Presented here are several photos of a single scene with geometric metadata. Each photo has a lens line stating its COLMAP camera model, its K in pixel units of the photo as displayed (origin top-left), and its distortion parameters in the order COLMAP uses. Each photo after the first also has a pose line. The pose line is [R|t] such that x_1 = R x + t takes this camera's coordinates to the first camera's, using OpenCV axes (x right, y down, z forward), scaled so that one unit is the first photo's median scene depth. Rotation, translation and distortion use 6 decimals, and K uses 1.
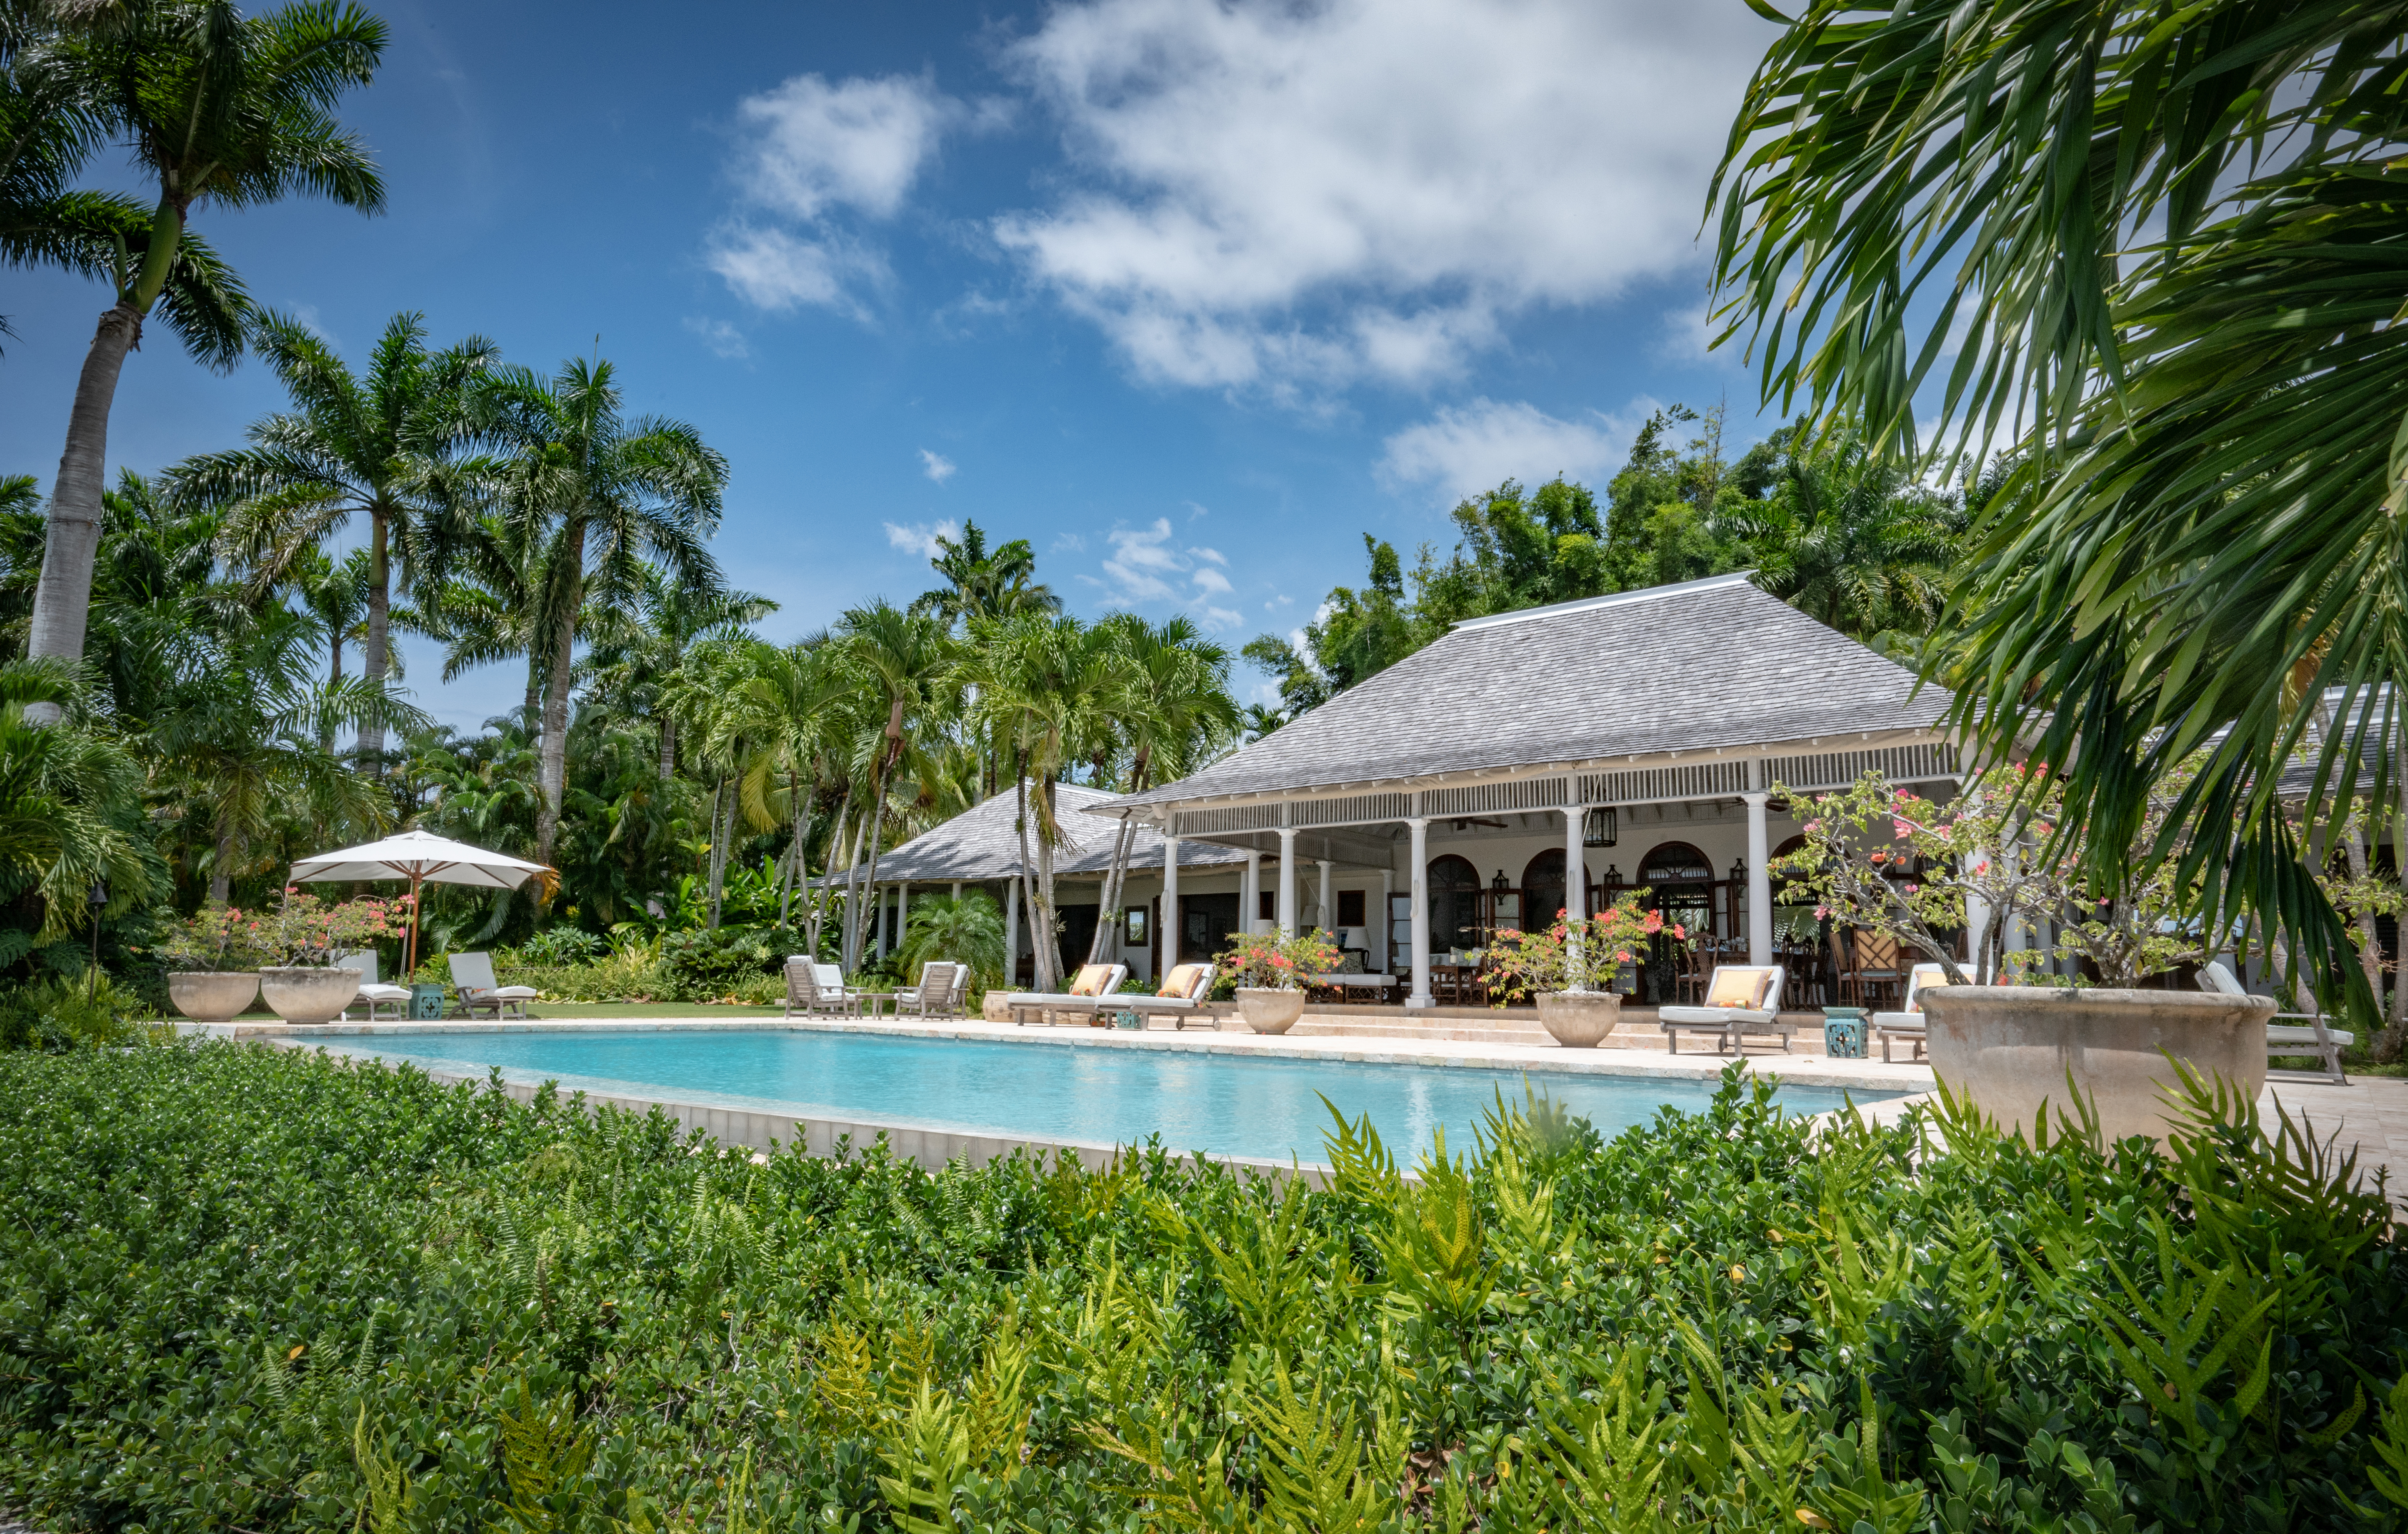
lens RADIAL K [[1398.3, 0, 1207.0], [0, 1398.3, 761.4], [0, 0, 1]] dist [-0.002913, -0.001916]
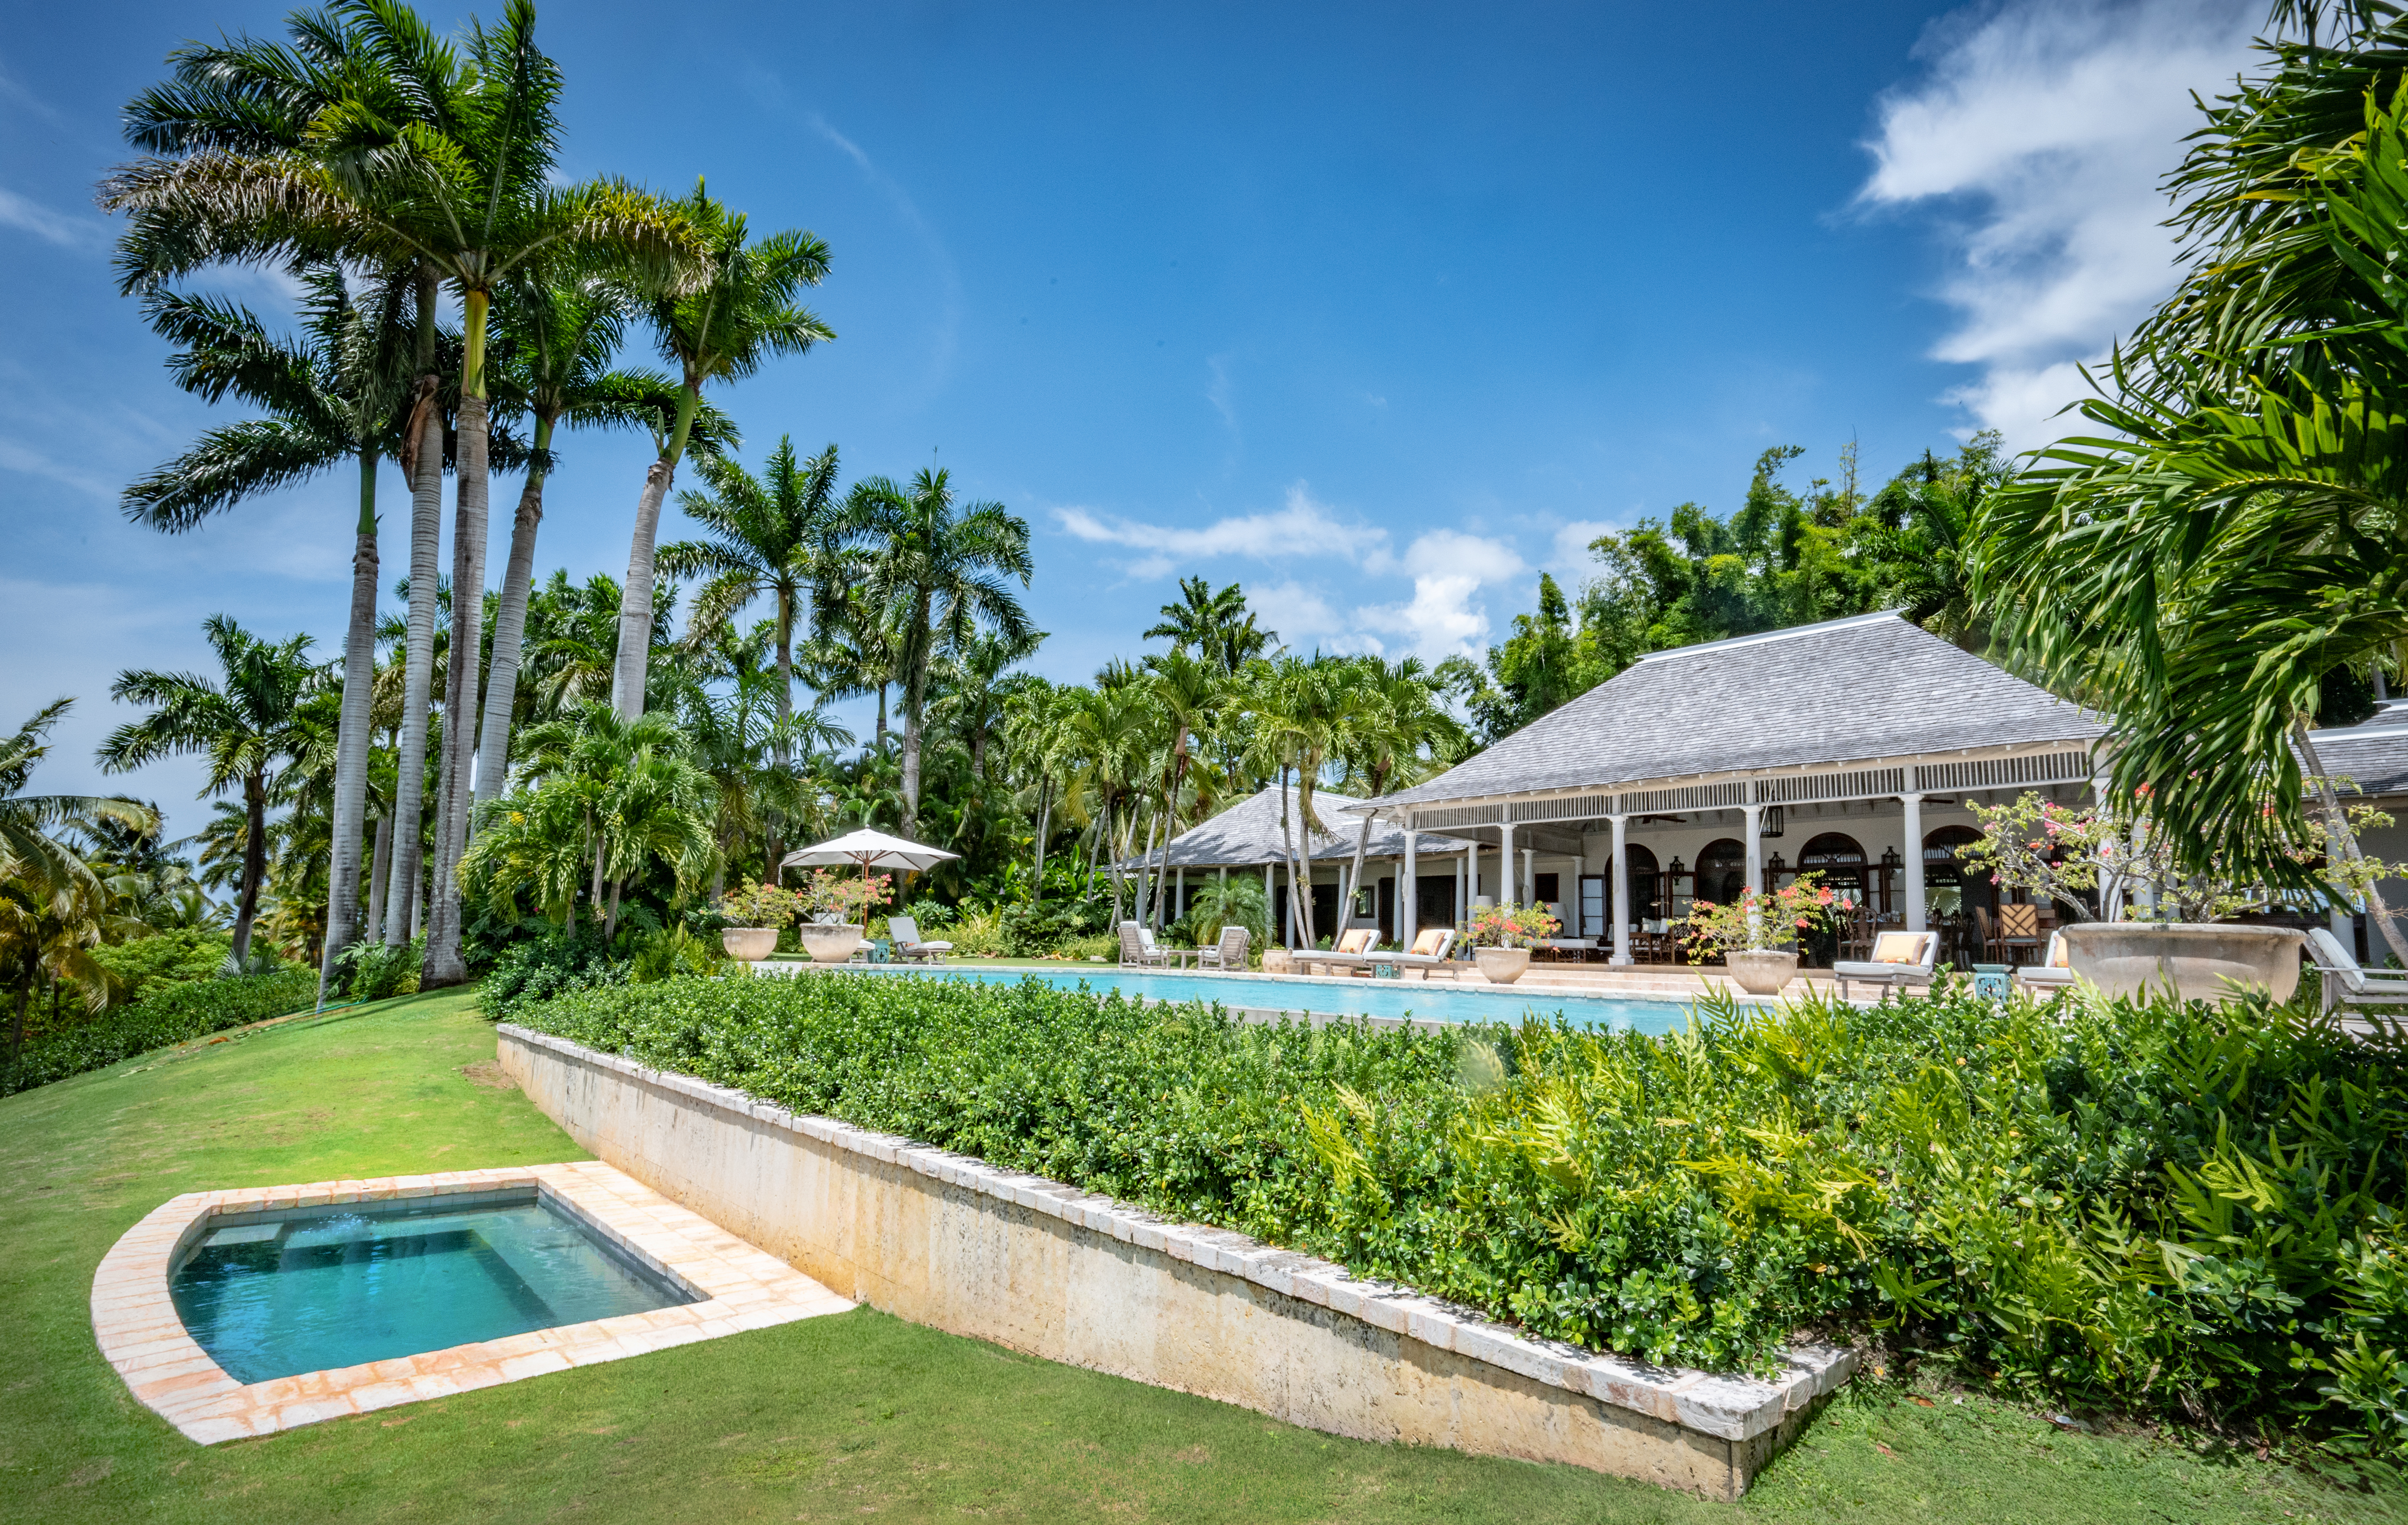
lens RADIAL K [[1180.6, 0, 1198.6], [0, 1180.6, 783.1], [0, 0, 1]] dist [0.000341, 0.000024]
pose [[0.987940, -0.010878, -0.154457, -0.048372], [0.013125, 0.999822, 0.013534, -0.006221], [0.154282, -0.015398, 0.987907, -0.091504]]
